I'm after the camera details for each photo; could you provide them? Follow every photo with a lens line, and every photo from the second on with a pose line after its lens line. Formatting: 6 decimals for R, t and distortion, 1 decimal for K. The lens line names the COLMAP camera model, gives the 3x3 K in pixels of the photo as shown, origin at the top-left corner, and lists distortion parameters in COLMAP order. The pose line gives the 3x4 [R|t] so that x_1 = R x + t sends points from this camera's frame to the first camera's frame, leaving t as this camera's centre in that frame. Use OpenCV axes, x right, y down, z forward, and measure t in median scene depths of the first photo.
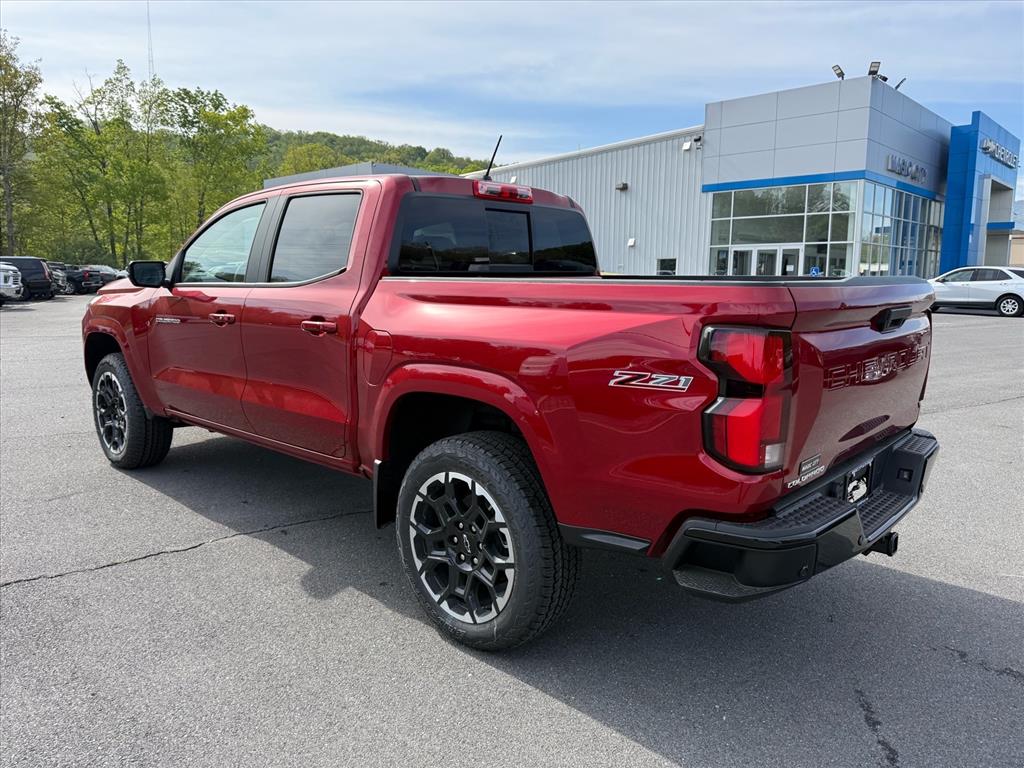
lens RADIAL K [[740.1, 0, 512.0], [0, 740.1, 384.0], [0, 0, 1]] dist [-0.015298, -0.003968]
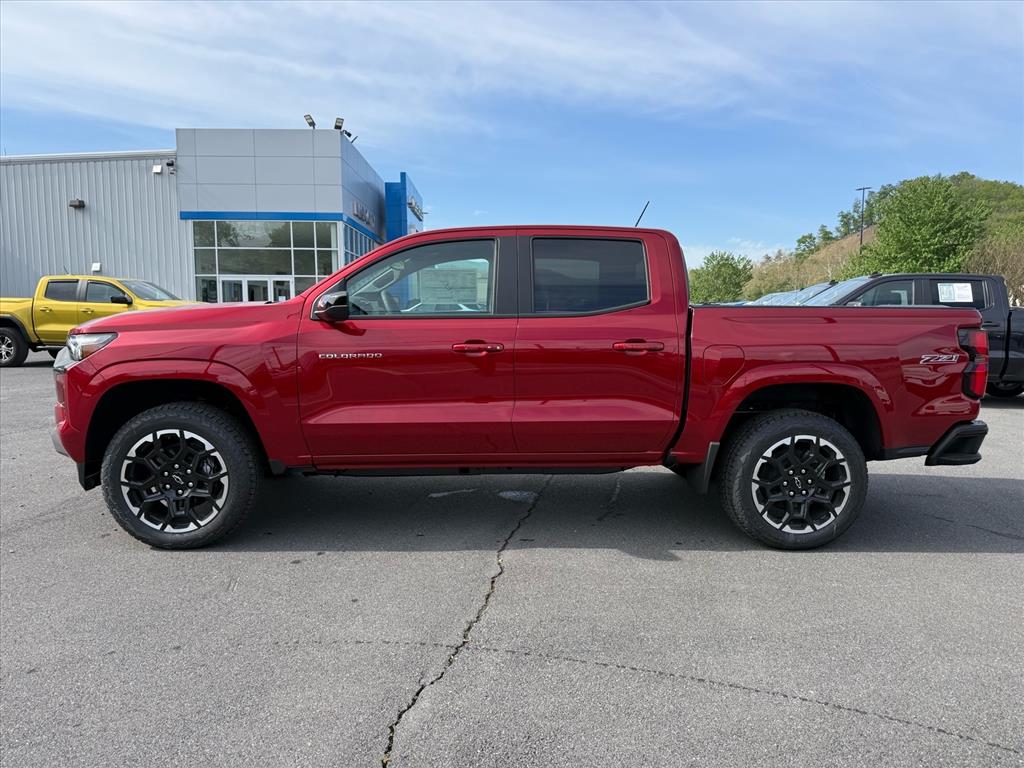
lens RADIAL K [[730.5, 0, 520.5], [0, 730.5, 404.3], [0, 0, 1]] dist [-0.022095, -0.002195]
pose [[0.693847, -0.087094, 0.714837, -0.985587], [0.095195, 0.995041, 0.028834, -0.027113], [-0.713803, 0.048043, 0.698697, 0.231293]]
